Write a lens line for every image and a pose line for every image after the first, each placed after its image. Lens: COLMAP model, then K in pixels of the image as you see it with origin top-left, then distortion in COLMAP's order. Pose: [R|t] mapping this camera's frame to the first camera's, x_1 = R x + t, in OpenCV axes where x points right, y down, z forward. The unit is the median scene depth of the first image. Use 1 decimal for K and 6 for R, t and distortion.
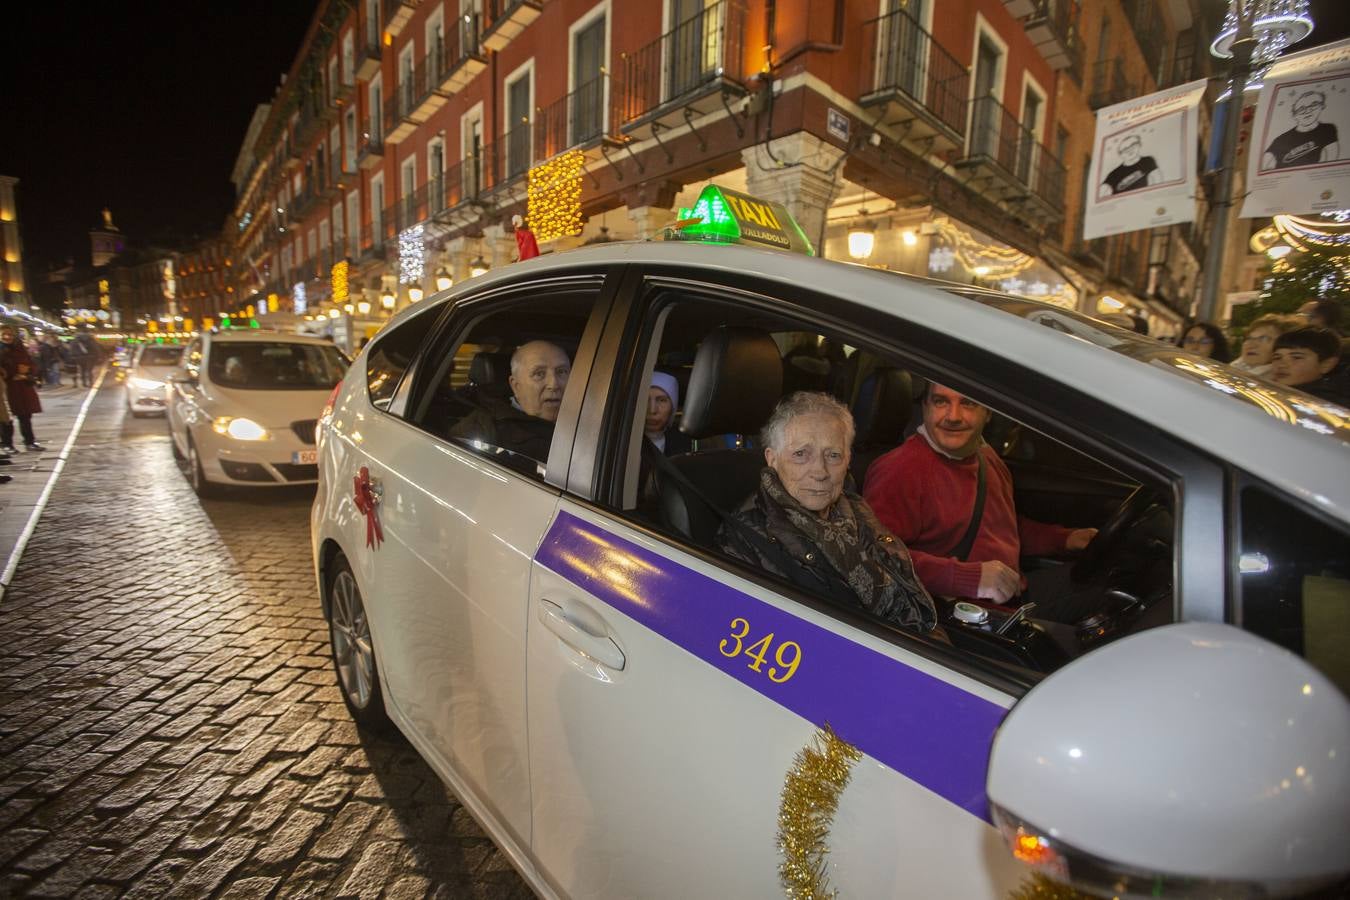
lens RADIAL K [[586.9, 0, 678.9], [0, 586.9, 465.1], [0, 0, 1]] dist [-0.040205, 0.010056]
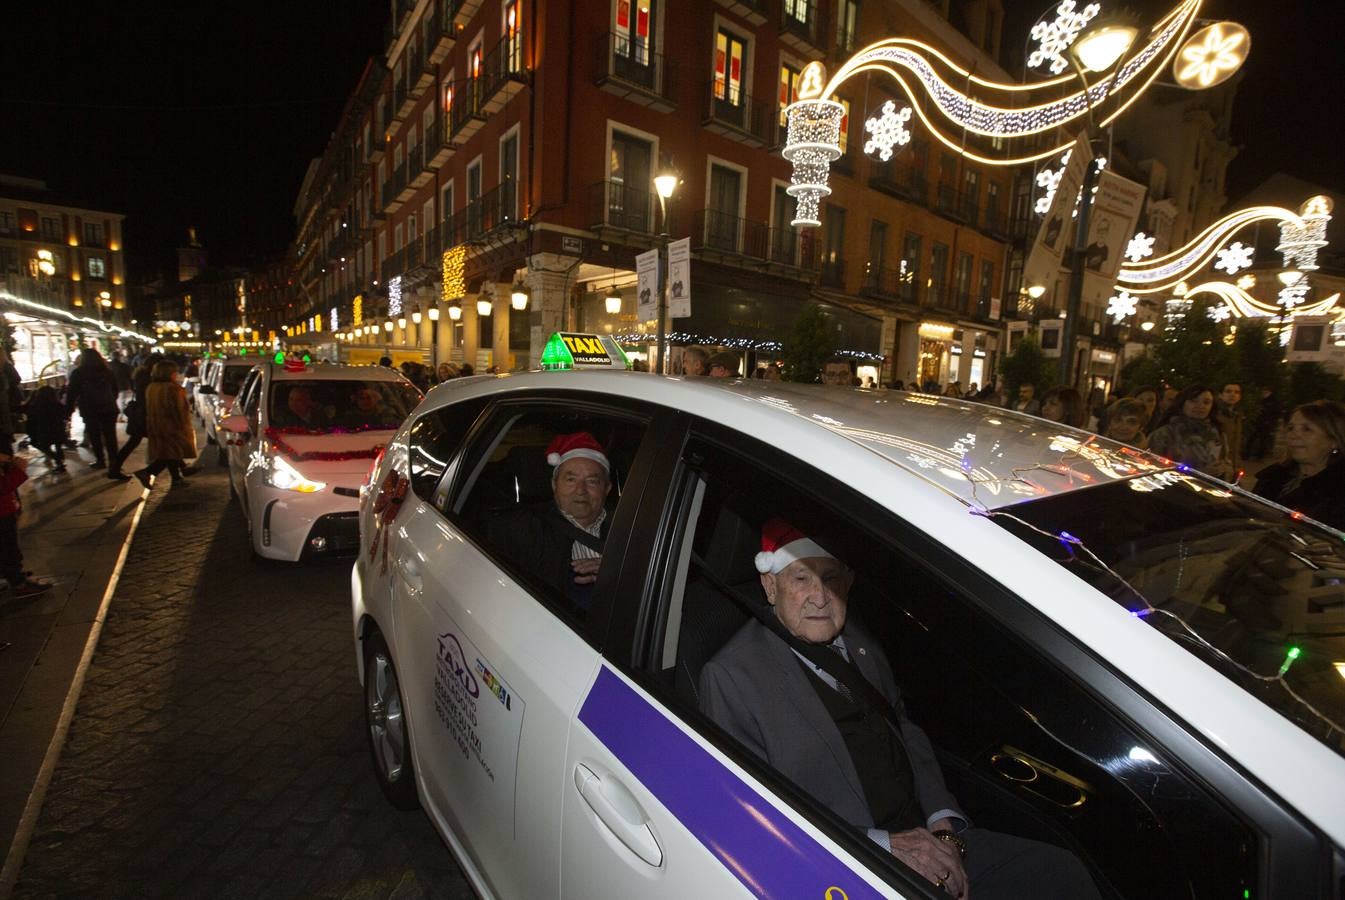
lens RADIAL K [[584.7, 0, 670.1], [0, 584.7, 461.6], [0, 0, 1]] dist [-0.040205, 0.010056]
pose [[0.996374, 0.019065, -0.082920, 0.267894], [-0.020566, 0.999639, -0.017286, 0.038955], [0.082560, 0.018929, 0.996406, -0.273534]]
